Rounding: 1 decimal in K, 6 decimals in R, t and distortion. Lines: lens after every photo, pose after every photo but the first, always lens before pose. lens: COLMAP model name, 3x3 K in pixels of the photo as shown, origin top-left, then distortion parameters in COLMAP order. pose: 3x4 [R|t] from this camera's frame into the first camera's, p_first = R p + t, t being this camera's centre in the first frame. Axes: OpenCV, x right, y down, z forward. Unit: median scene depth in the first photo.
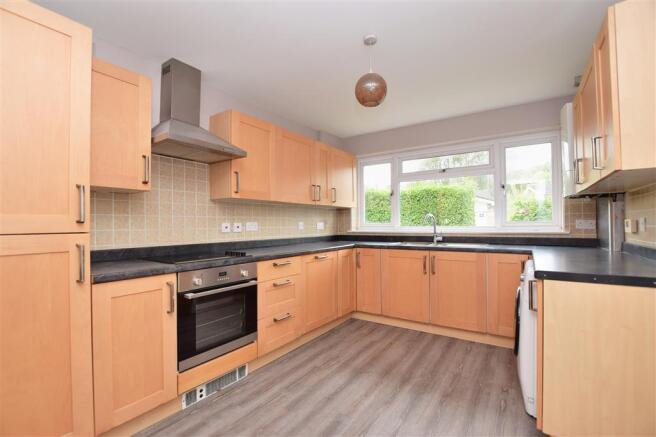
lens RADIAL K [[285.8, 0, 327.6], [0, 285.8, 224.7], [0, 0, 1]] dist [-0.028810, 0.000128]
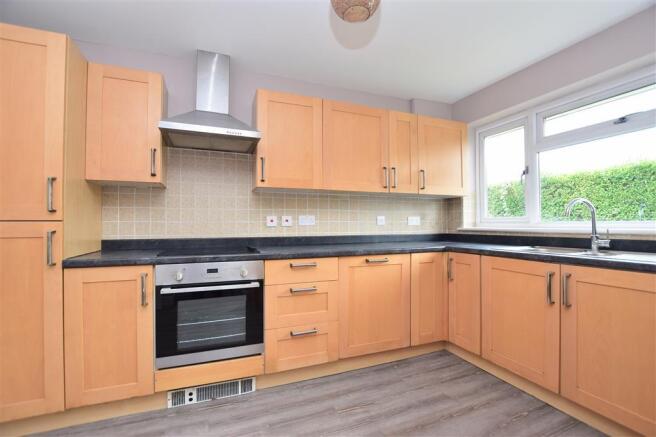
lens RADIAL K [[285.8, 0, 327.6], [0, 285.8, 224.7], [0, 0, 1]] dist [-0.028810, 0.000128]
pose [[0.835796, 0.006387, -0.549003, 0.296604], [-0.004170, 0.999977, 0.005285, 0.015930], [0.549024, -0.002128, 0.835804, 0.322457]]
